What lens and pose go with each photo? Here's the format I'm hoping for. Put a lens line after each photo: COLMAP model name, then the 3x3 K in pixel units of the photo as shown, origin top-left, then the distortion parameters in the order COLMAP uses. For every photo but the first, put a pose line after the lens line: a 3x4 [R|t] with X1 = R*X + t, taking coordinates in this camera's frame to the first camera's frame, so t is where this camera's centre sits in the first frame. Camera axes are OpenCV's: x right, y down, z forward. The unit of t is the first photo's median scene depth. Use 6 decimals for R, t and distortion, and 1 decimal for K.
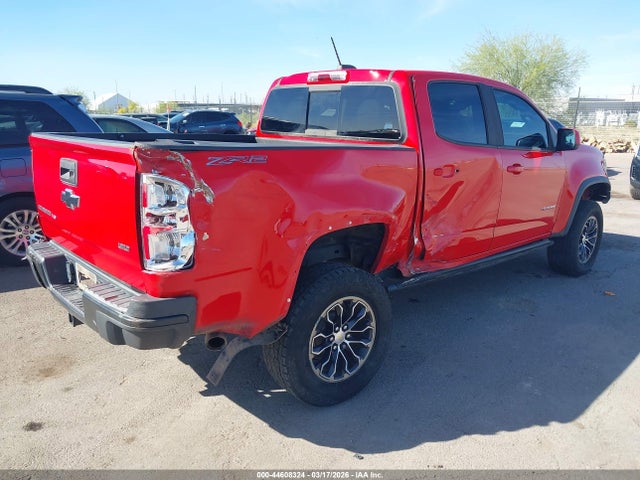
lens RADIAL K [[499.2, 0, 320.0], [0, 499.2, 240.0], [0, 0, 1]] dist [-0.002042, -0.006775]
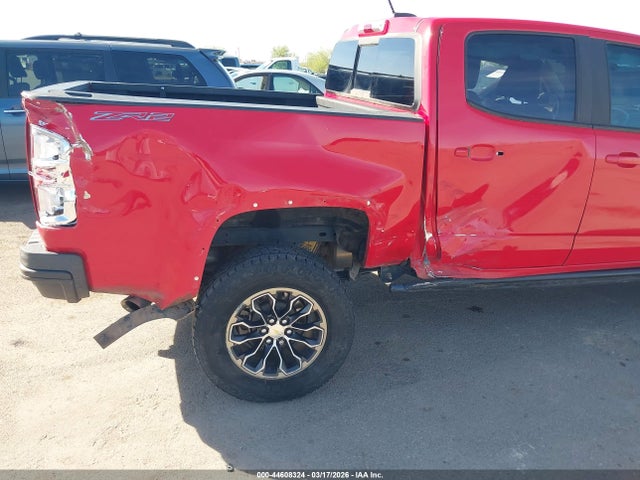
lens RADIAL K [[499.2, 0, 320.0], [0, 499.2, 240.0], [0, 0, 1]] dist [-0.002042, -0.006775]
pose [[0.899221, 0.164895, -0.405231, 0.432879], [-0.135222, 0.985653, 0.101015, -0.060485], [0.416074, -0.036039, 0.908617, 0.242100]]
